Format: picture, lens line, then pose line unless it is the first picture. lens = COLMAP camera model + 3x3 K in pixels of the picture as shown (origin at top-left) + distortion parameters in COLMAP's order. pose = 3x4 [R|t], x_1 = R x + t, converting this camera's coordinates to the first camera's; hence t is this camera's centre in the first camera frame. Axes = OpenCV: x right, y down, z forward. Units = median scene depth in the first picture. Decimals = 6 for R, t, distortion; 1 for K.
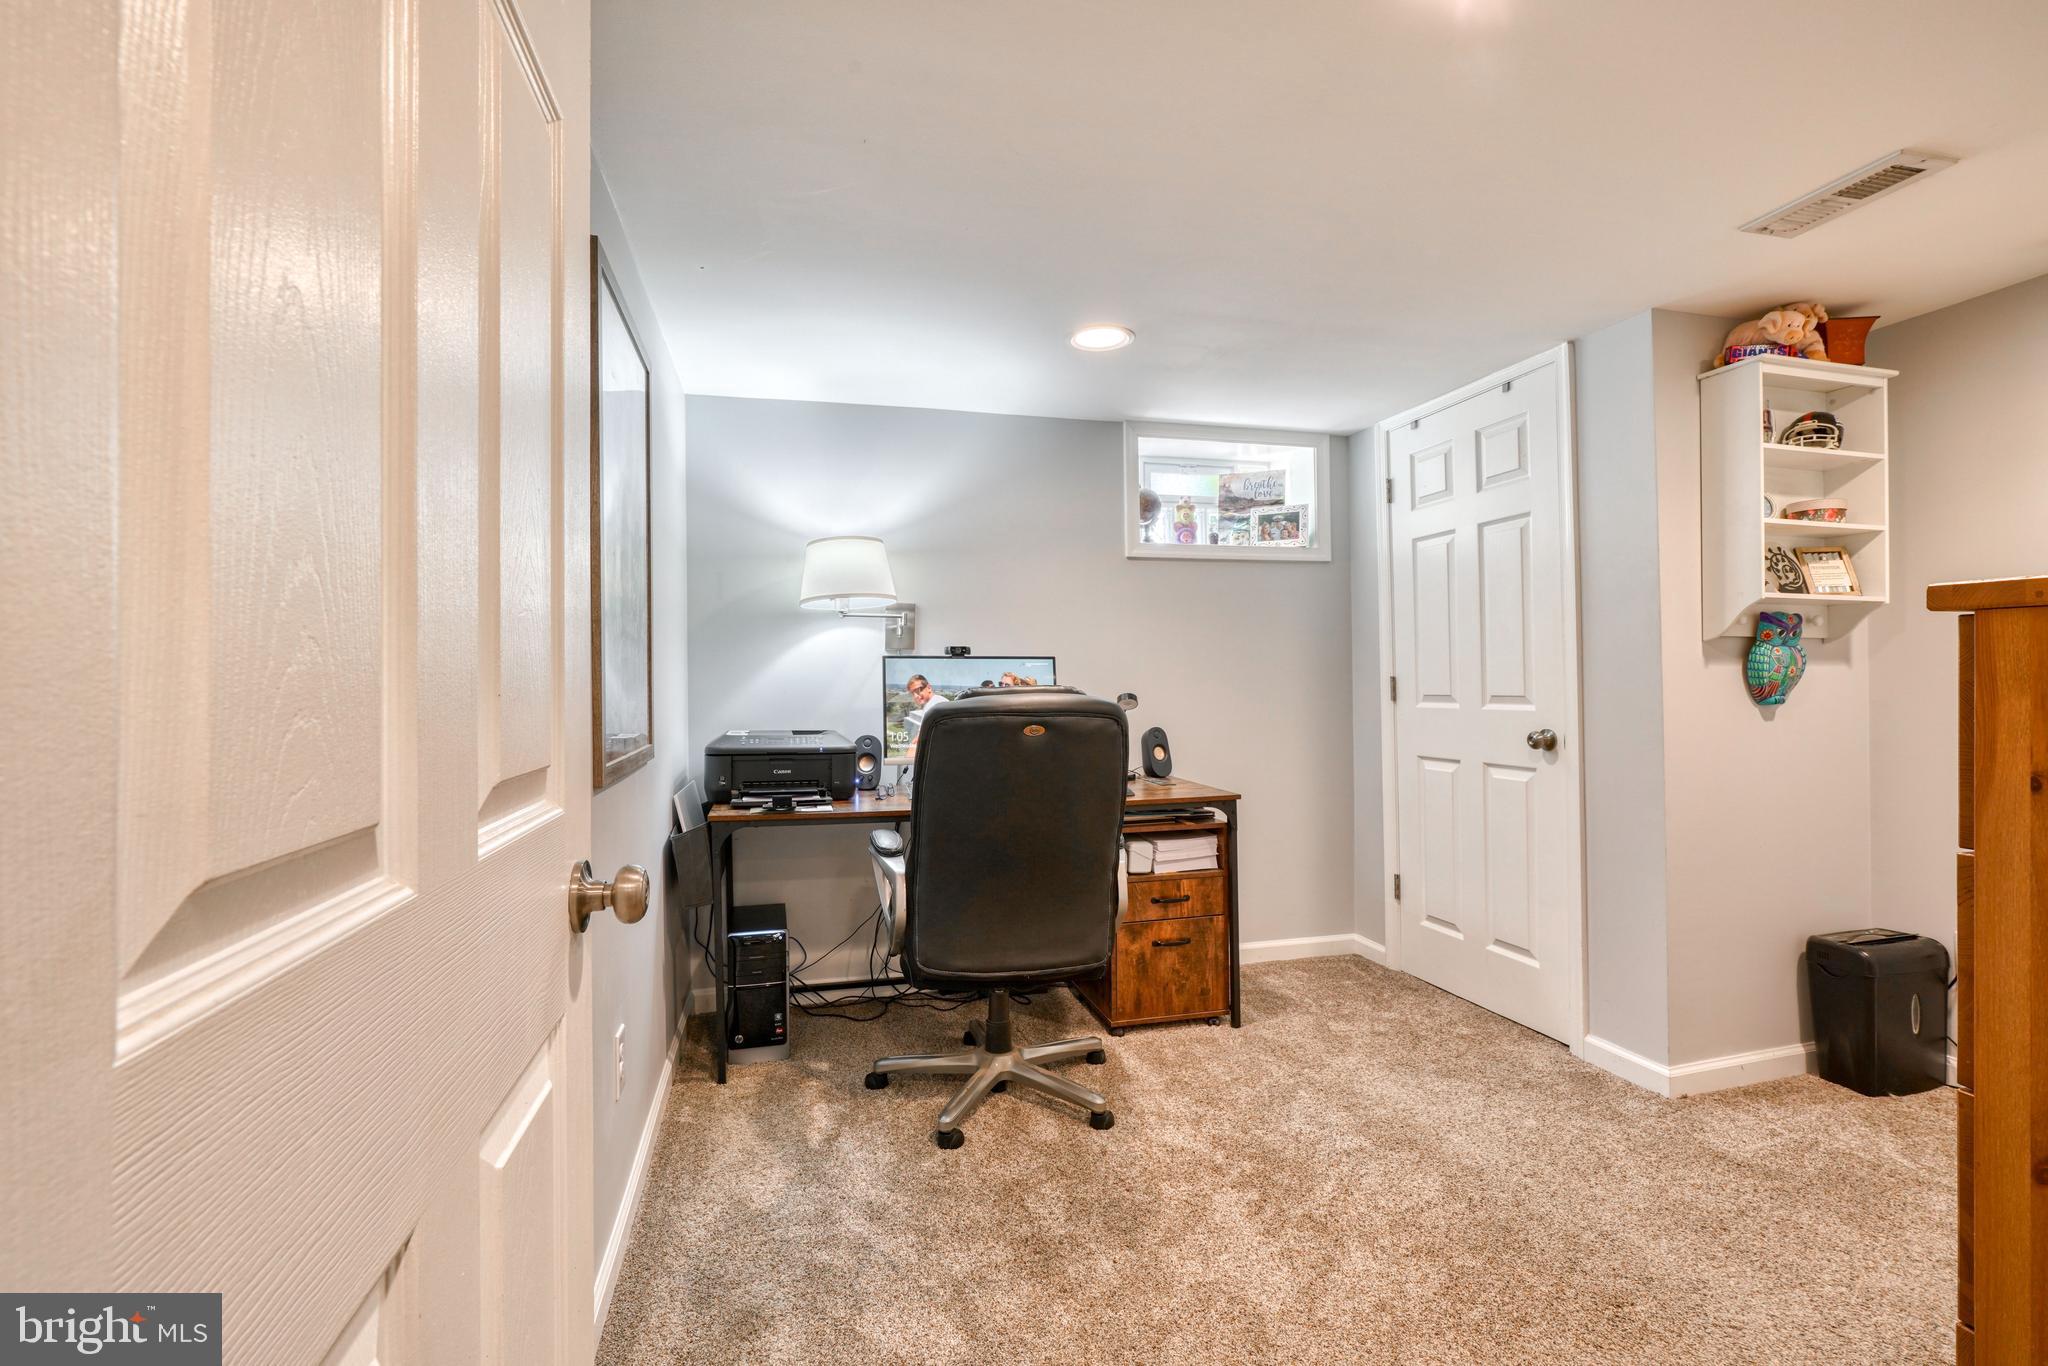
lens RADIAL K [[931.4, 0, 1026.4], [0, 931.4, 667.8], [0, 0, 1]] dist [-0.009584, 0.004748]
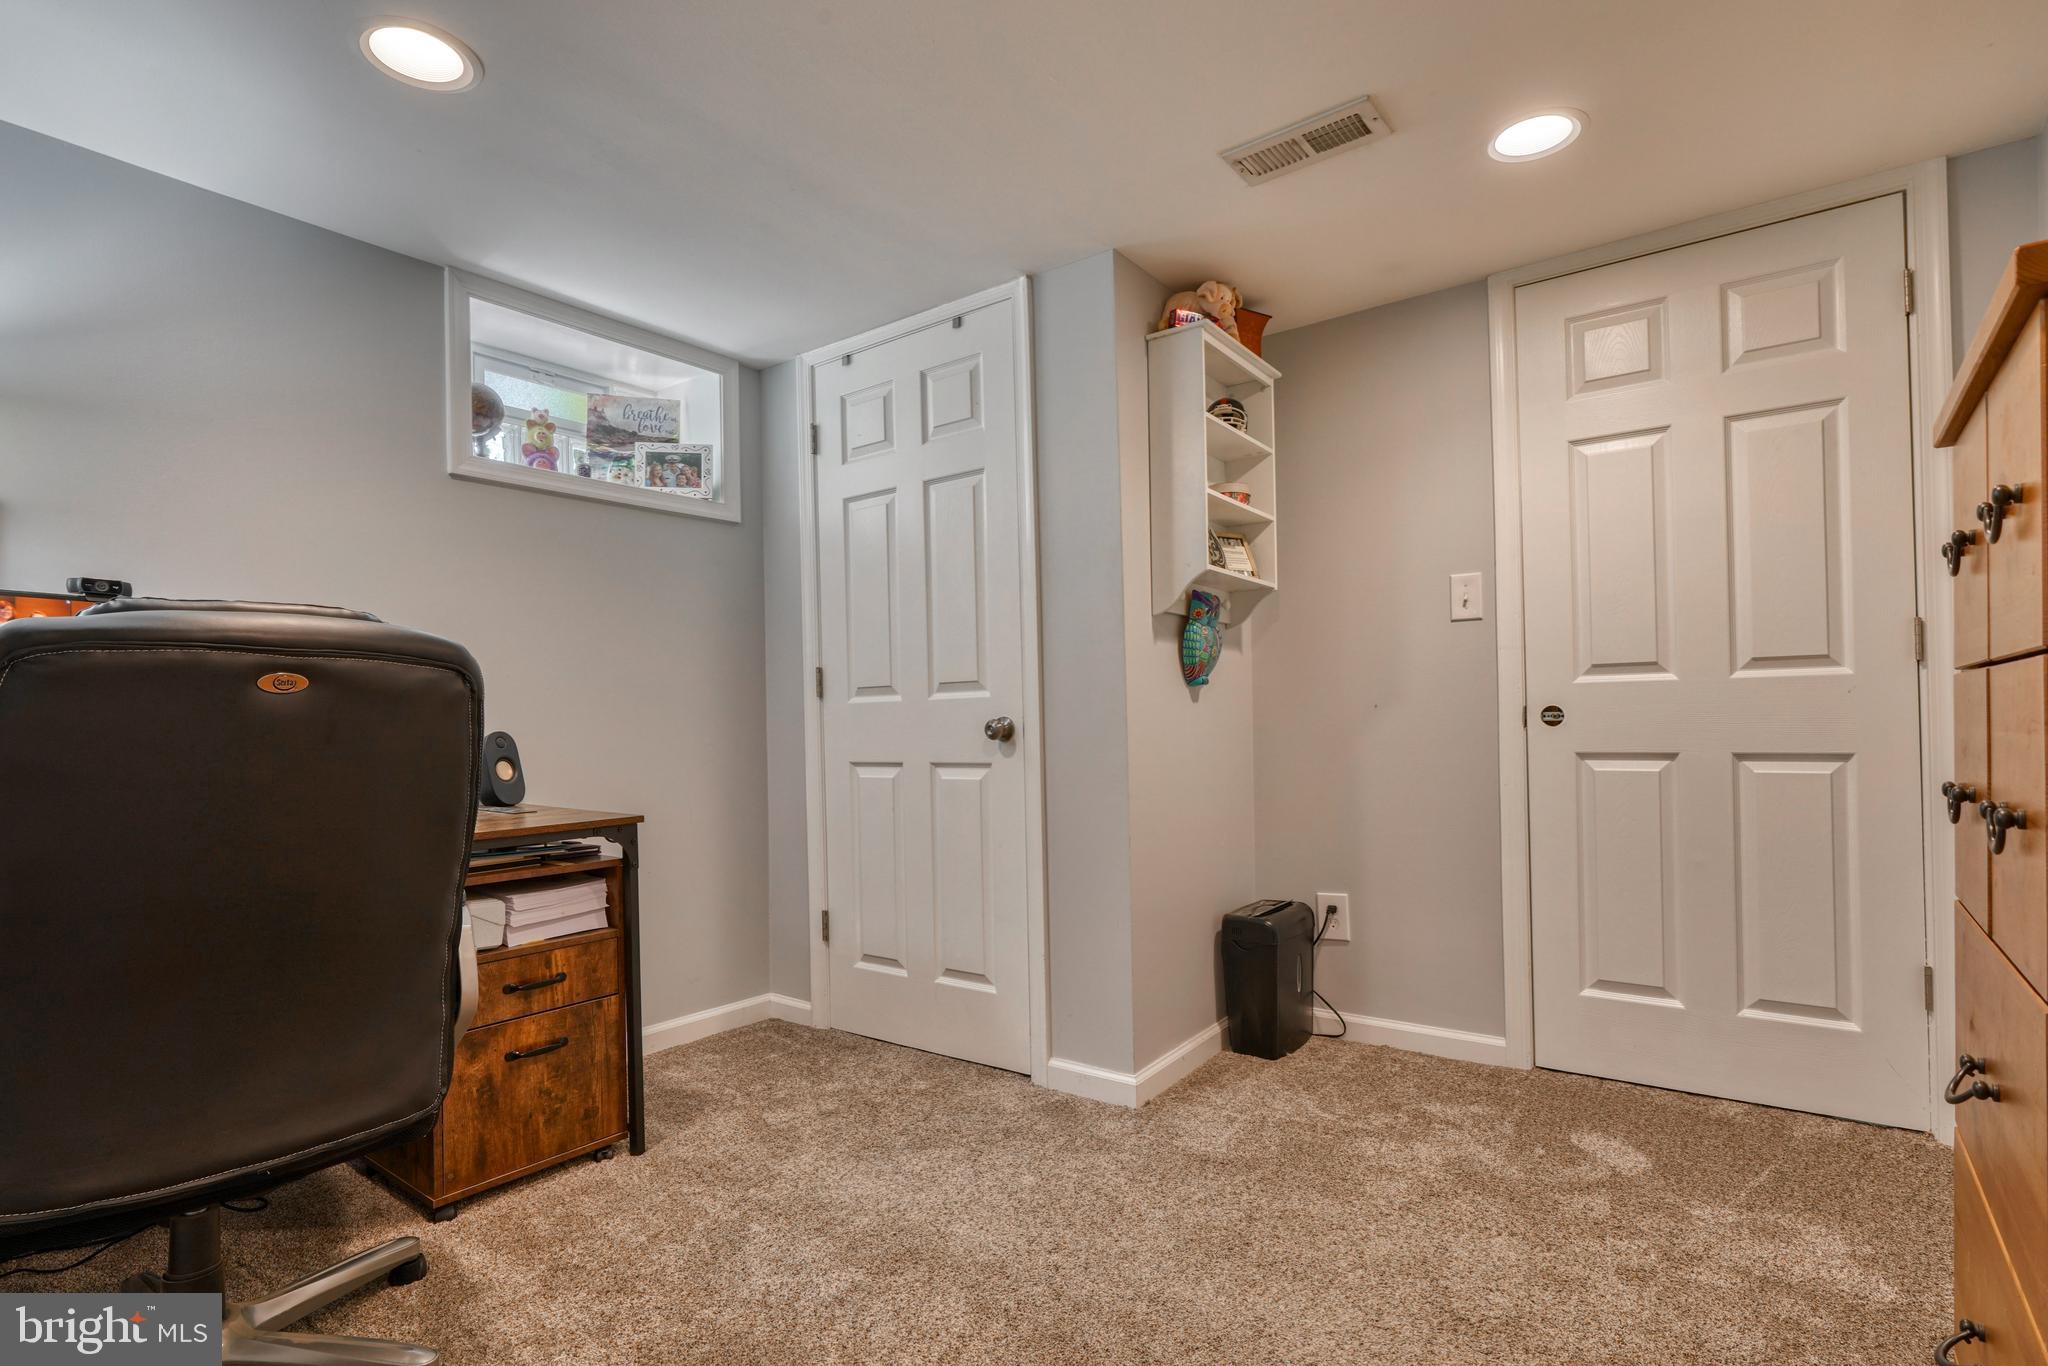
lens RADIAL K [[1021.6, 0, 1029.5], [0, 1021.6, 698.6], [0, 0, 1]] dist [-0.011998, 0.003325]
pose [[0.793879, 0.002518, 0.608070, -0.003823], [0.006361, 0.999902, -0.012446, 0.063489], [-0.608042, 0.013749, 0.793786, 0.231924]]
